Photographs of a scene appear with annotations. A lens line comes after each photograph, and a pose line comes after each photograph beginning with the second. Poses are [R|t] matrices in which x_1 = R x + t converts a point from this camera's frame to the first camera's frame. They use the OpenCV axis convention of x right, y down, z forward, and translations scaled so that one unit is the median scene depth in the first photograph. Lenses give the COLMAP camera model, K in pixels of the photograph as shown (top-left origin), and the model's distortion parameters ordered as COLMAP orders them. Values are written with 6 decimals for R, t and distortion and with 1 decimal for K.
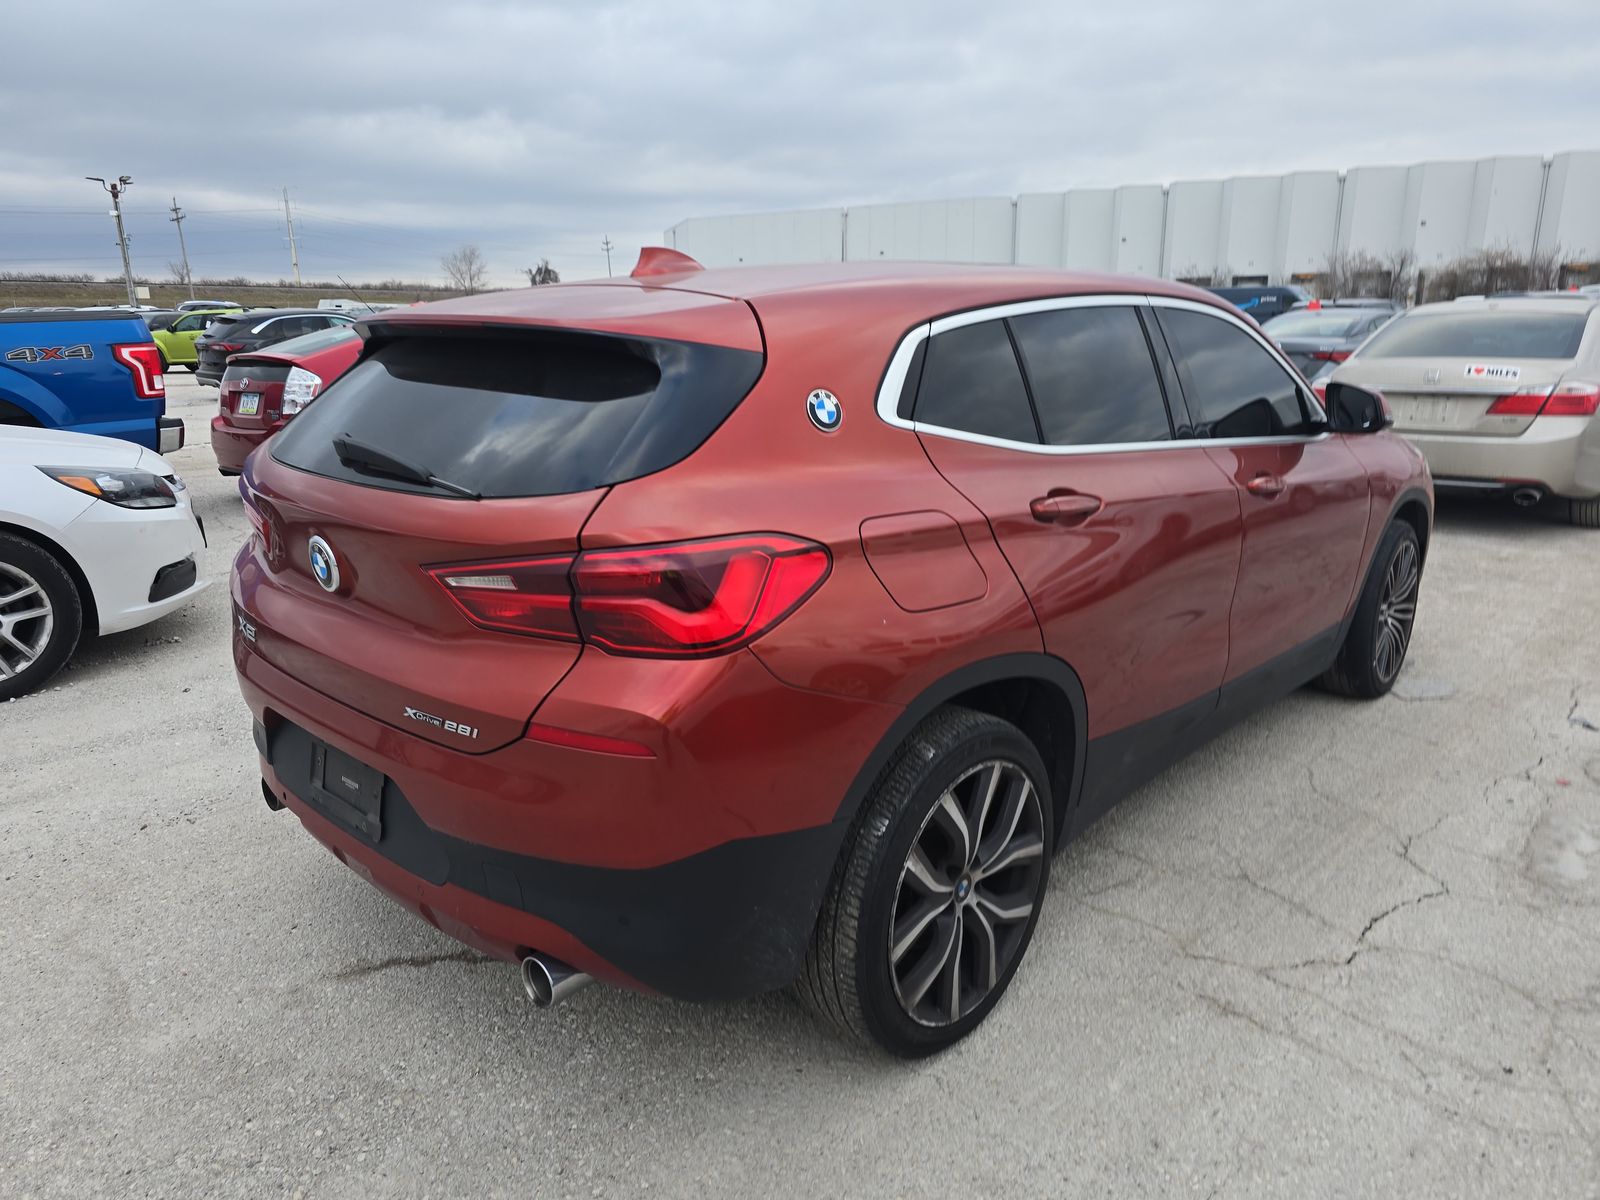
lens RADIAL K [[1109.6, 0, 800.6], [0, 1109.6, 579.6], [0, 0, 1]] dist [0.005273, -0.053644]
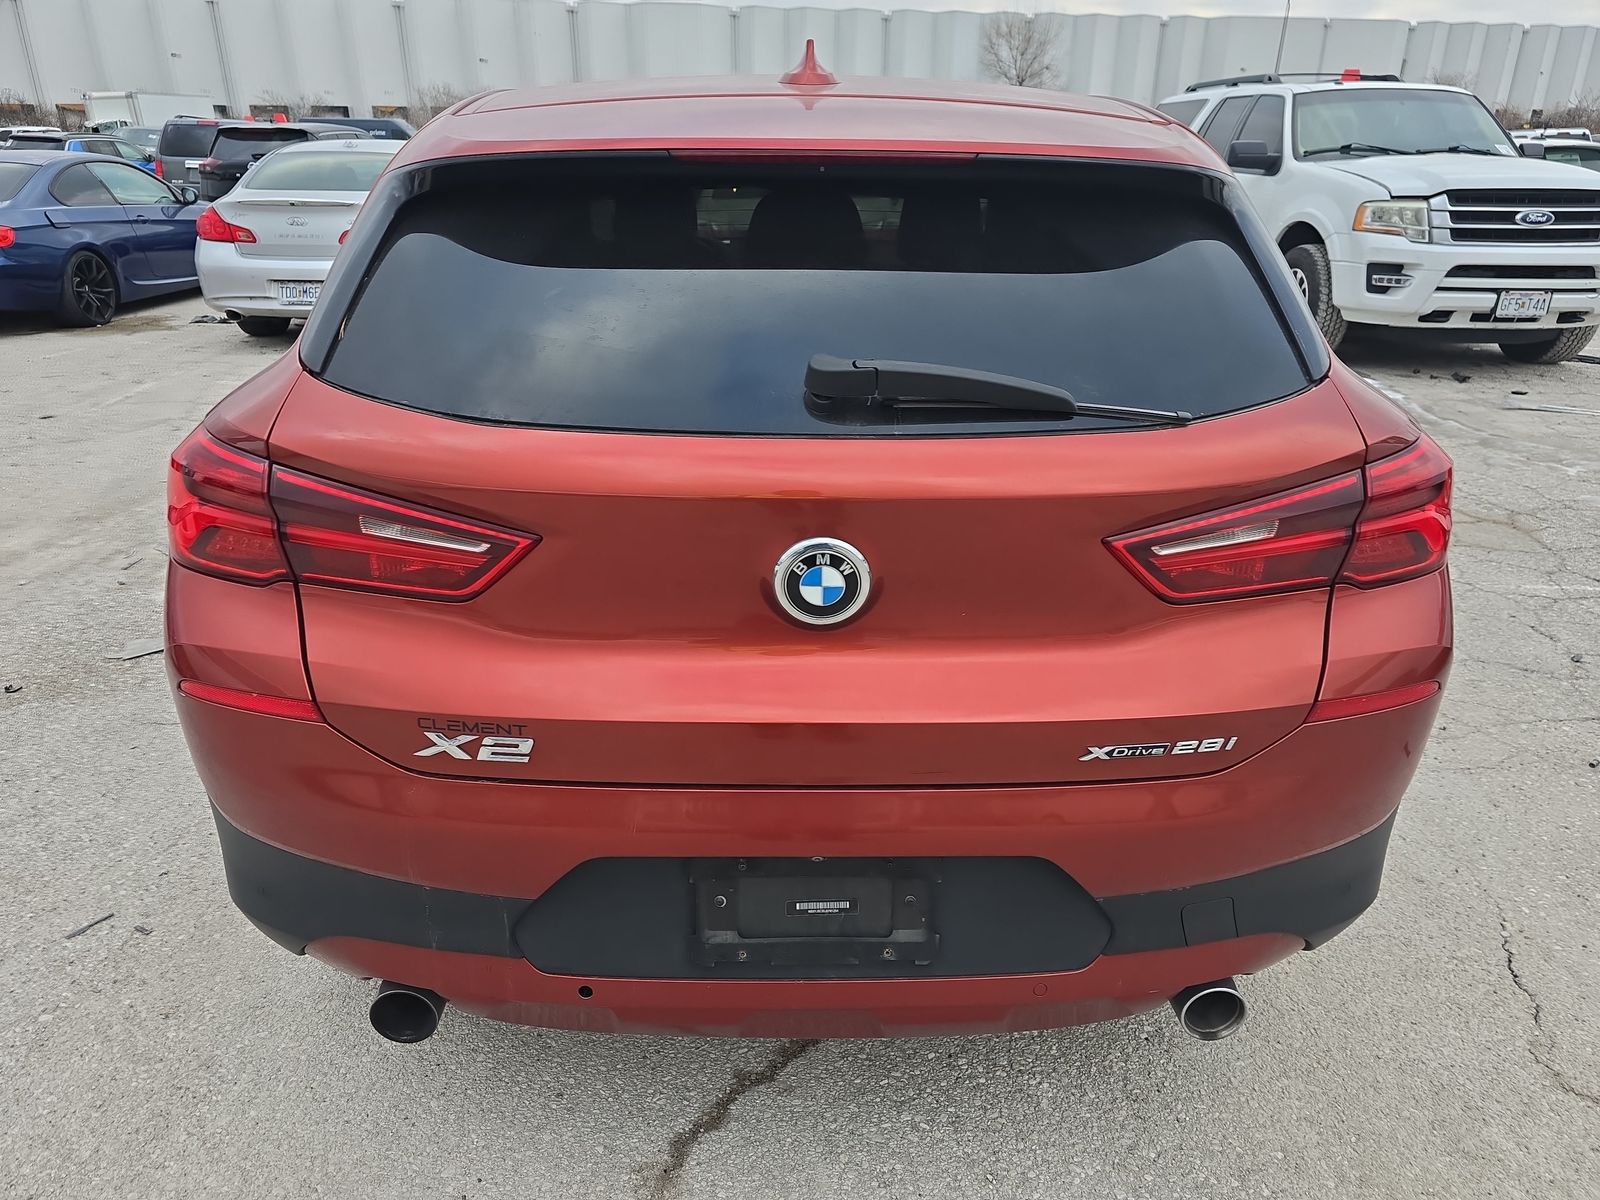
lens RADIAL K [[1109.6, 0, 800.6], [0, 1109.6, 579.6], [0, 0, 1]] dist [0.005273, -0.053644]
pose [[0.715771, -0.245358, 0.653813, -0.666727], [0.153757, 0.968641, 0.195176, -0.106858], [-0.681198, -0.039173, 0.731050, 0.466929]]
